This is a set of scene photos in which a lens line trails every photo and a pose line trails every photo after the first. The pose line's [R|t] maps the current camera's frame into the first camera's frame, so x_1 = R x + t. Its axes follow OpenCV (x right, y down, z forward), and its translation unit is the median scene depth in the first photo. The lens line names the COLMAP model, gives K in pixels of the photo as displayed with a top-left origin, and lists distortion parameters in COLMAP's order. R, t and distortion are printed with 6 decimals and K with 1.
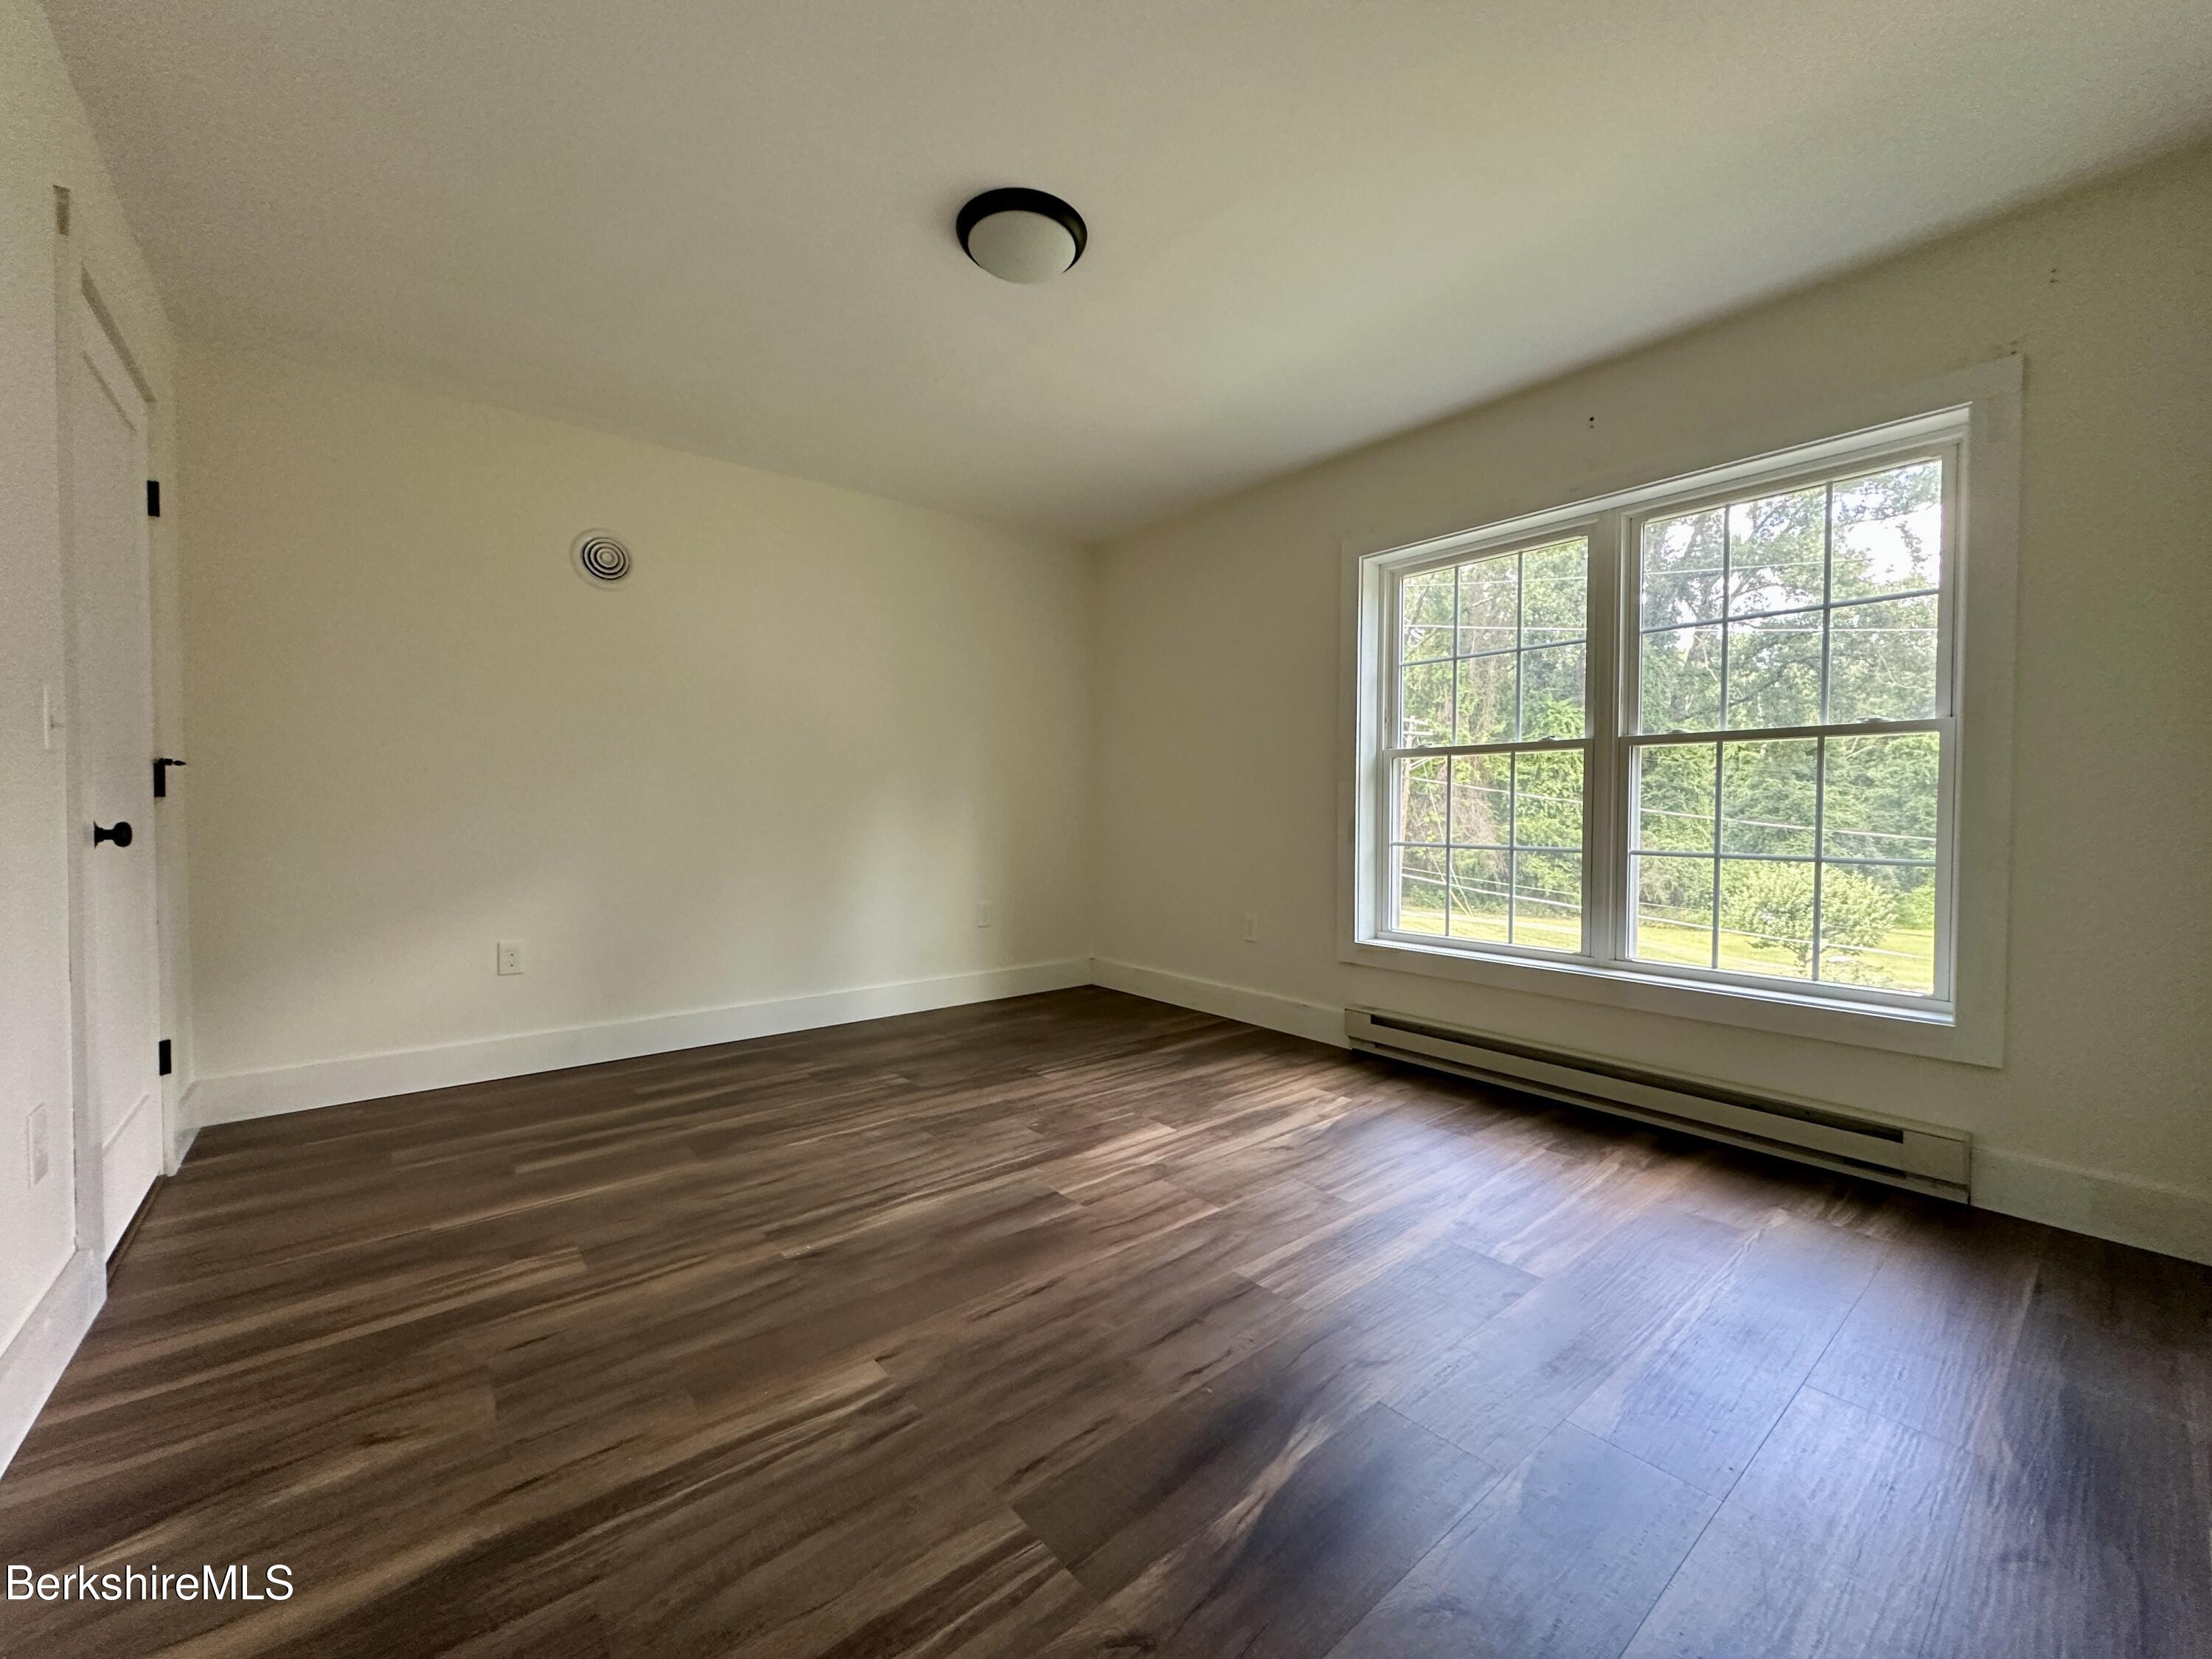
lens RADIAL K [[888.8, 0, 1108.7], [0, 888.8, 830.2], [0, 0, 1]] dist [-0.000098, -0.000347]
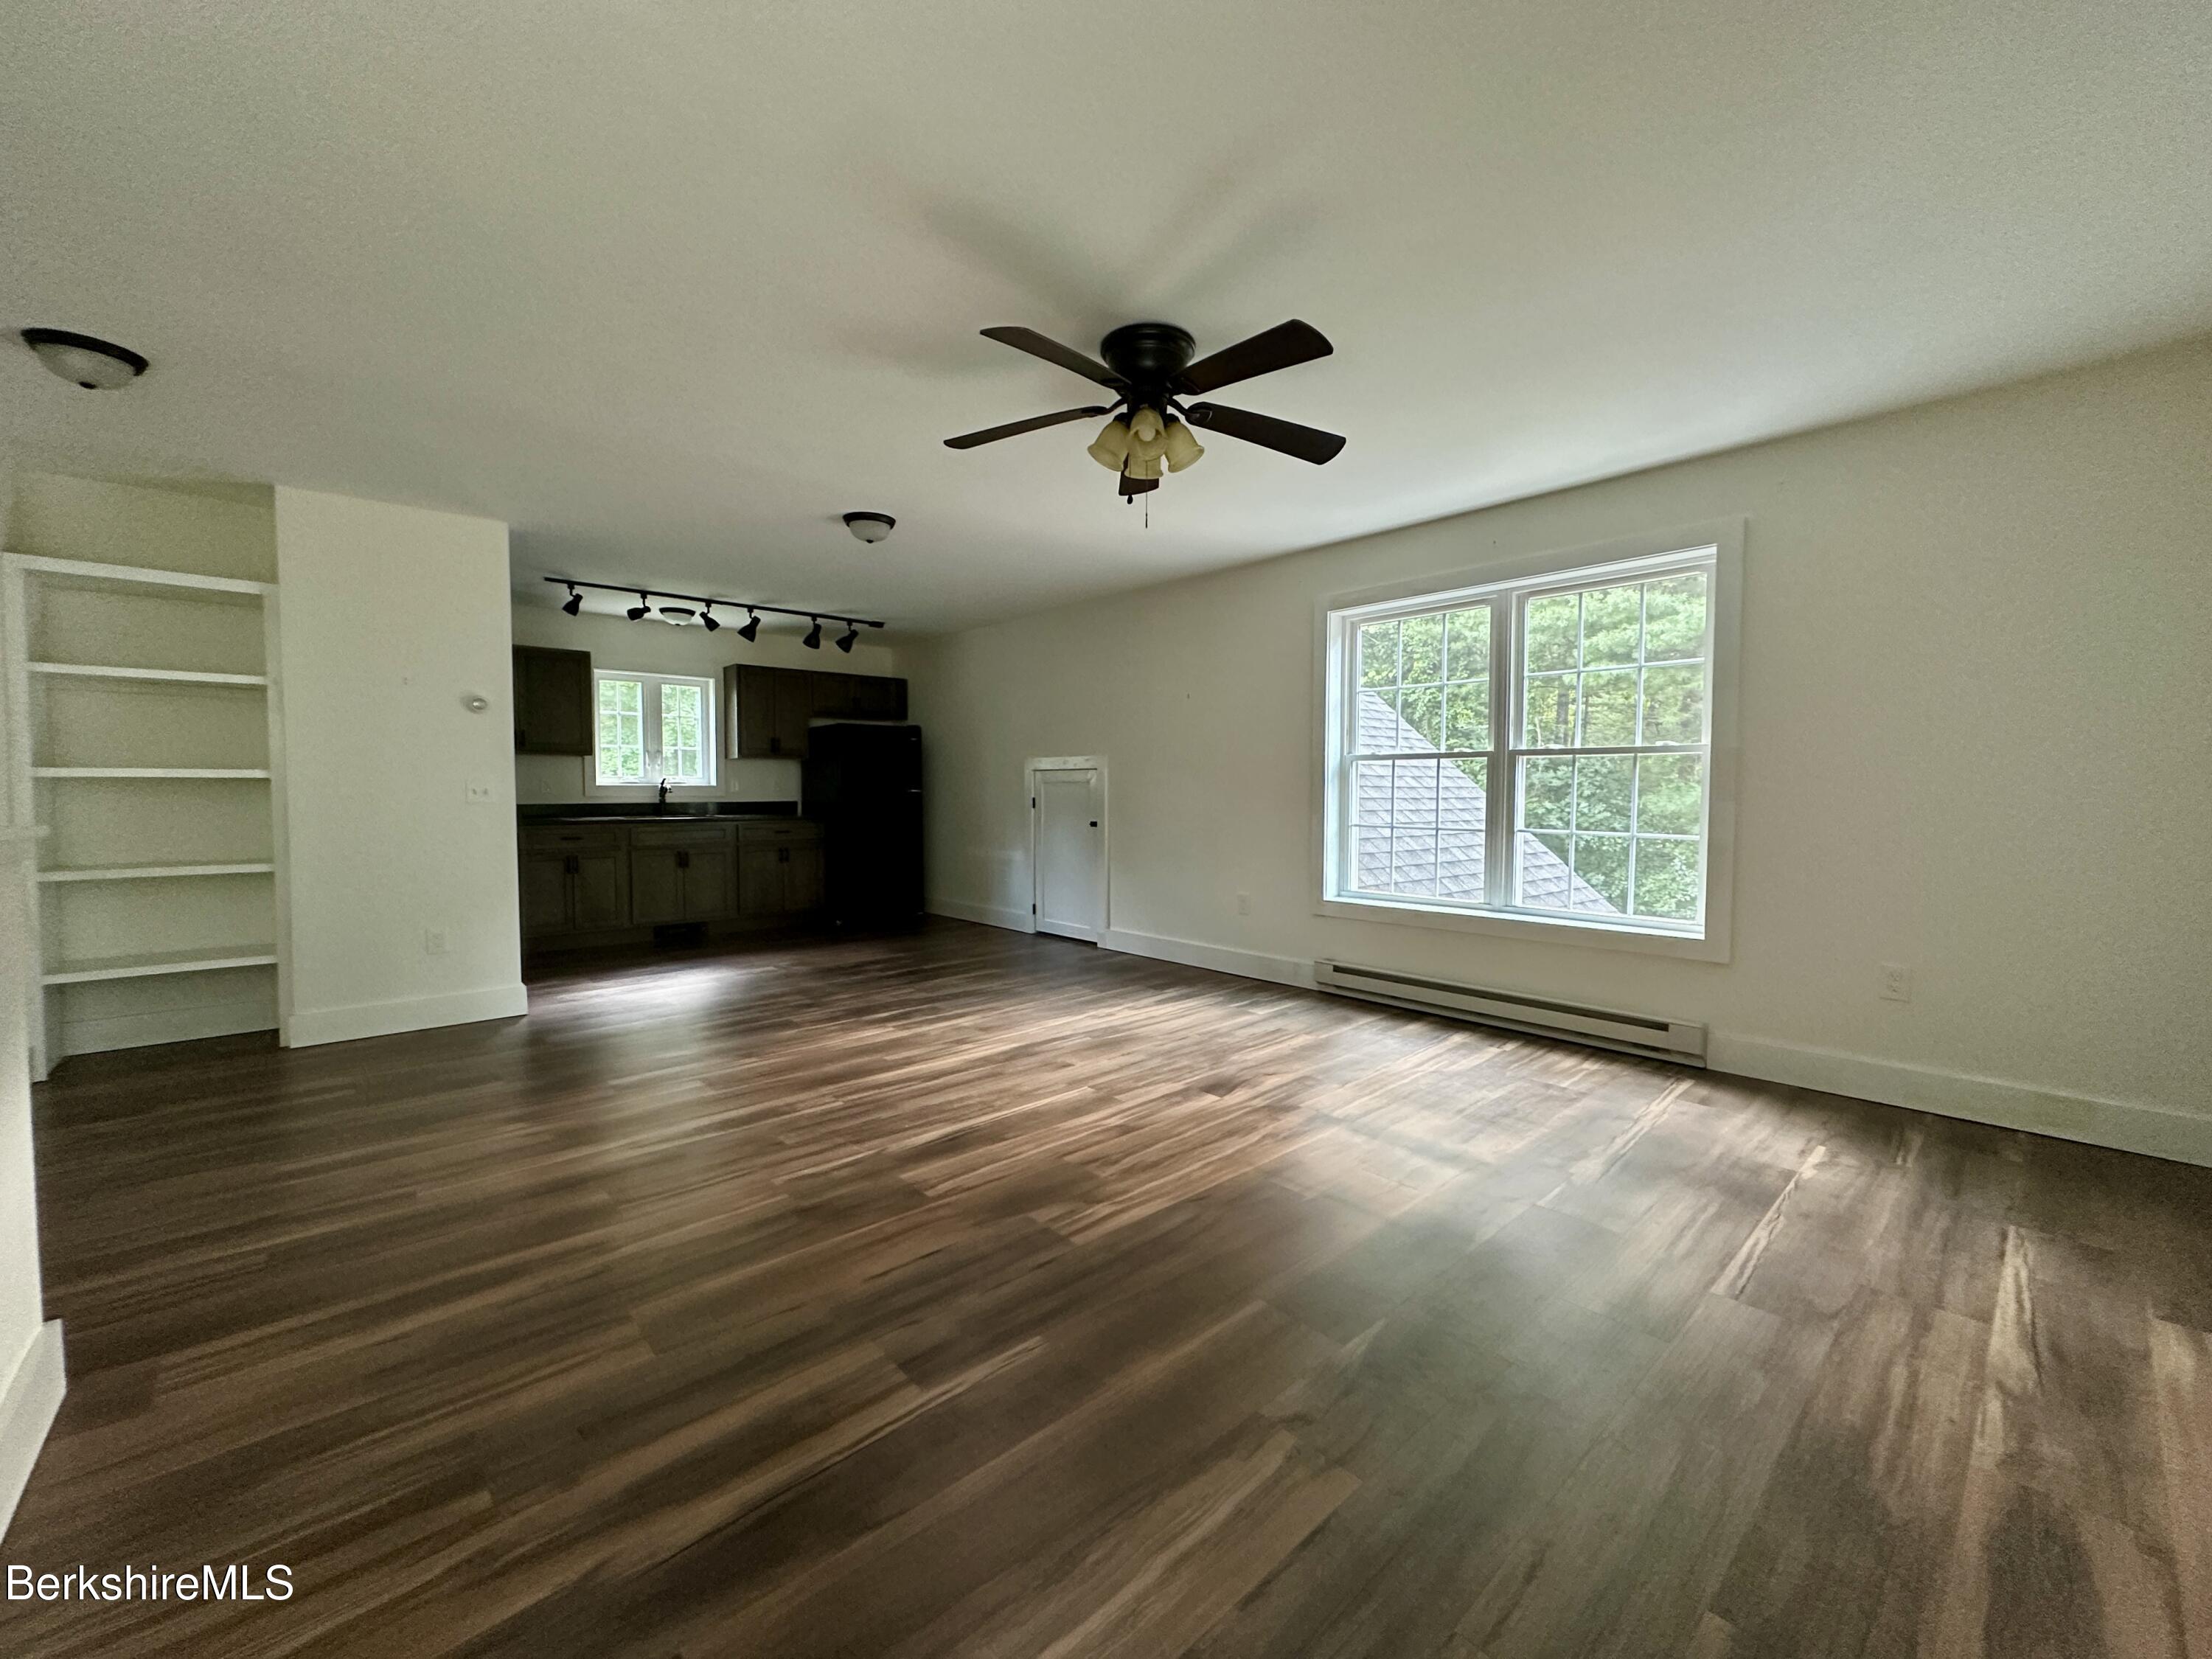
lens RADIAL K [[888.8, 0, 1108.9], [0, 888.8, 837.7], [0, 0, 1]] dist [-0.000098, -0.000347]
pose [[0.998411, -0.013191, 0.054789, -0.123741], [0.011010, 0.999142, 0.039932, -0.024833], [-0.055269, -0.039265, 0.997699, -0.326595]]
